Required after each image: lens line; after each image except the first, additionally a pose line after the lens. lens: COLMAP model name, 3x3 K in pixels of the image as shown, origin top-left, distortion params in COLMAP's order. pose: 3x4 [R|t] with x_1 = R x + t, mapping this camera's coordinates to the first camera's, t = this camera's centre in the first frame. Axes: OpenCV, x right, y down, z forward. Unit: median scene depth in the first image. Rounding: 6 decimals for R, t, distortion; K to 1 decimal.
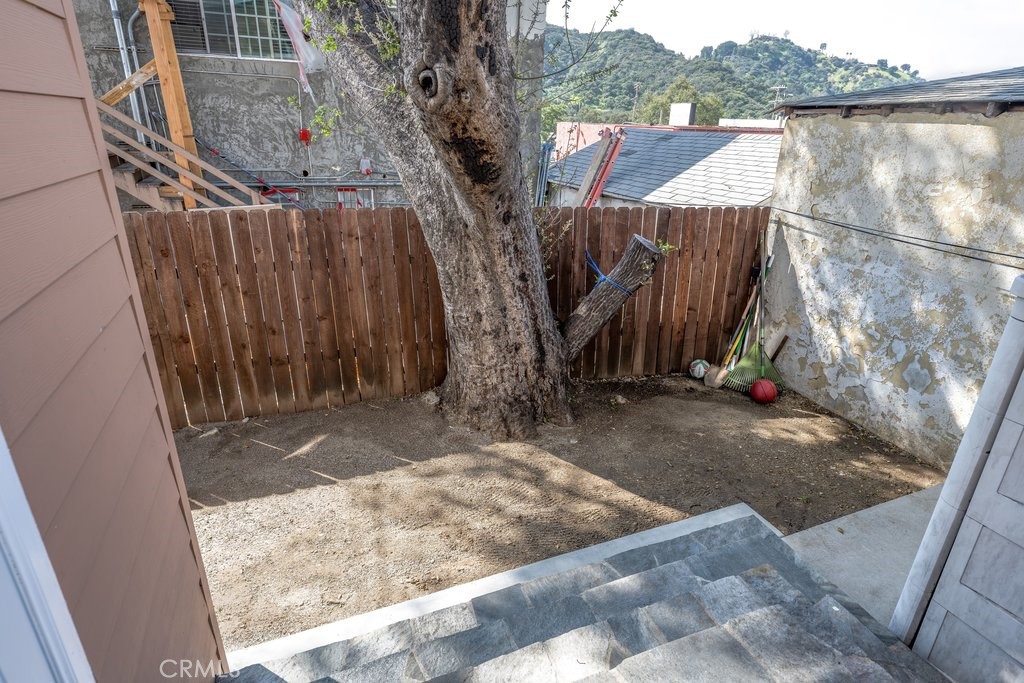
lens RADIAL K [[550.3, 0, 511.1], [0, 550.3, 342.8], [0, 0, 1]] dist [0.000535, 0.000316]
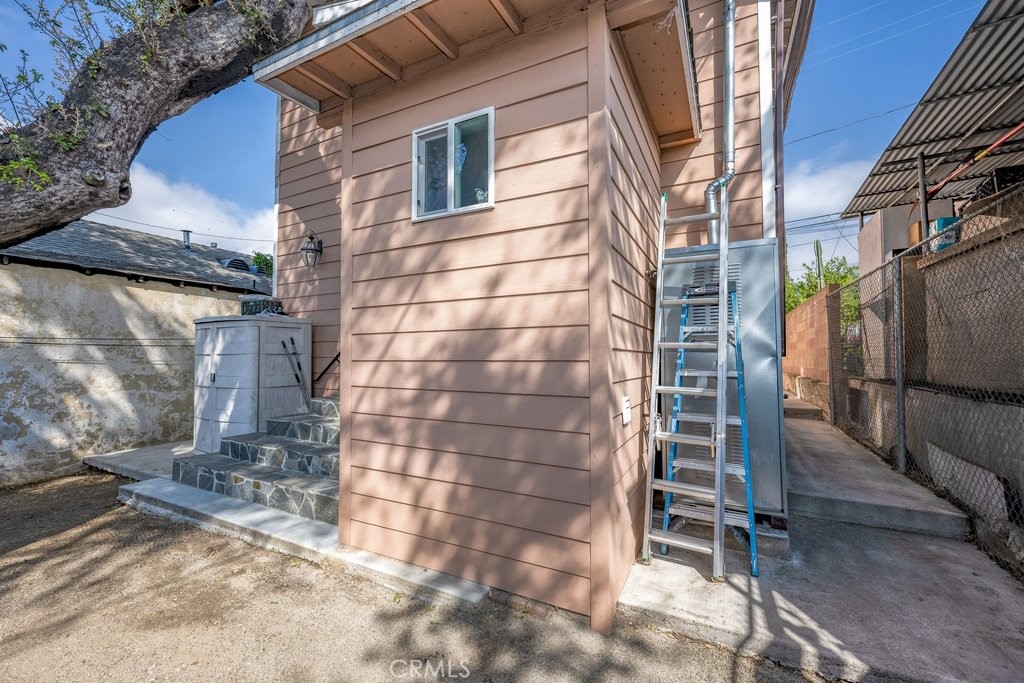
lens RADIAL K [[412.3, 0, 511.7], [0, 412.3, 345.2], [0, 0, 1]] dist [0.001236, 0.000072]
pose [[-0.643851, -0.005039, 0.765134, -0.948854], [0.271486, 0.933412, 0.234600, -0.043159], [-0.715367, 0.358771, -0.599611, 0.625304]]
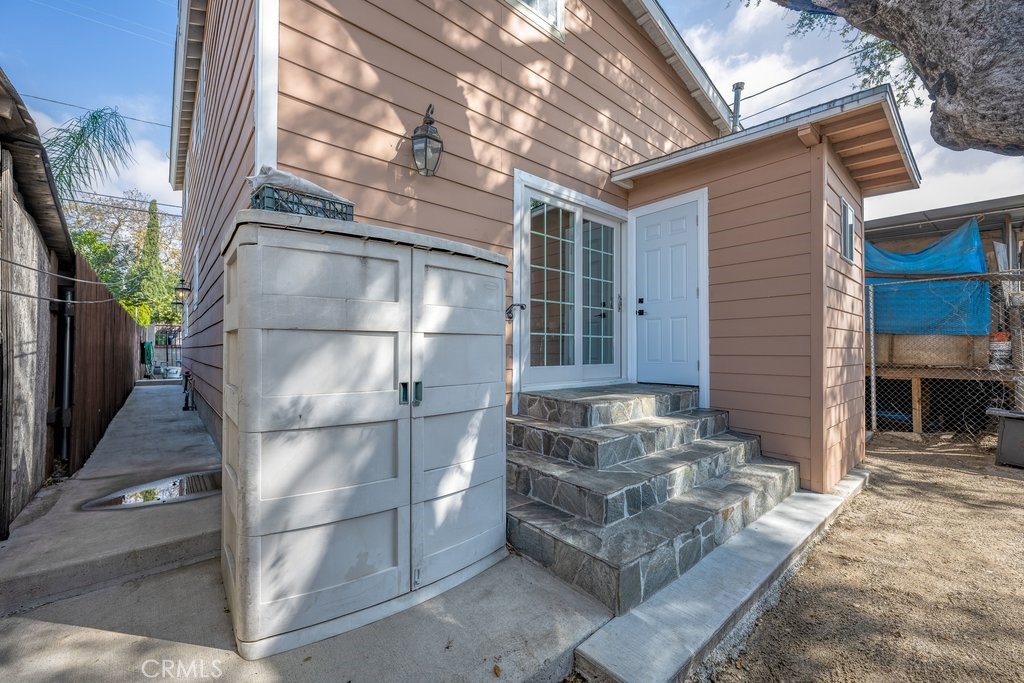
lens RADIAL K [[412.3, 0, 512.4], [0, 412.3, 343.6], [0, 0, 1]] dist [0.001236, 0.000072]
pose [[-0.947123, -0.034113, -0.319052, 0.570477], [-0.144137, 0.933596, 0.328061, -0.125711], [0.286674, 0.356701, -0.889147, 0.980303]]
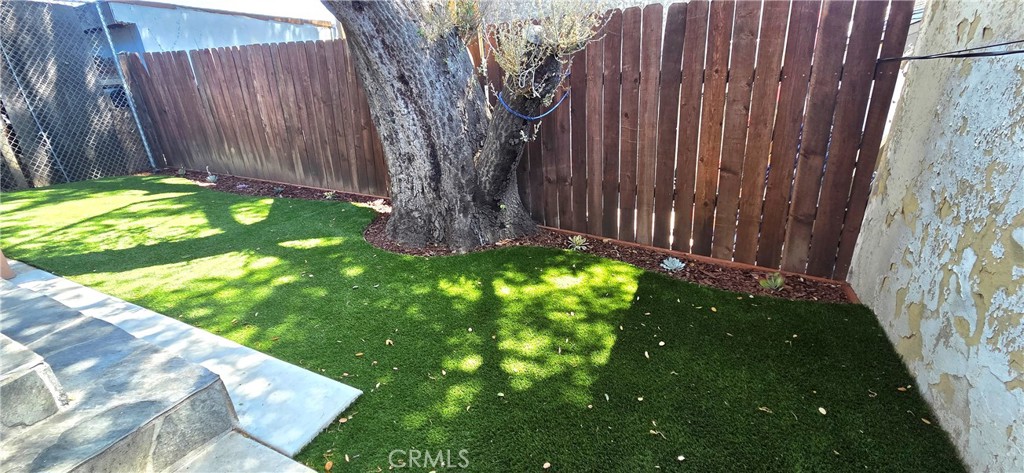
lens RADIAL K [[409.6, 0, 510.8], [0, 409.6, 235.5], [0, 0, 1]] dist [0.001725, 0.000090]
pose [[0.658742, 0.224423, -0.718118, 0.683771], [-0.225631, 0.969471, 0.095999, 0.031231], [0.717739, 0.098791, 0.689268, 0.650747]]
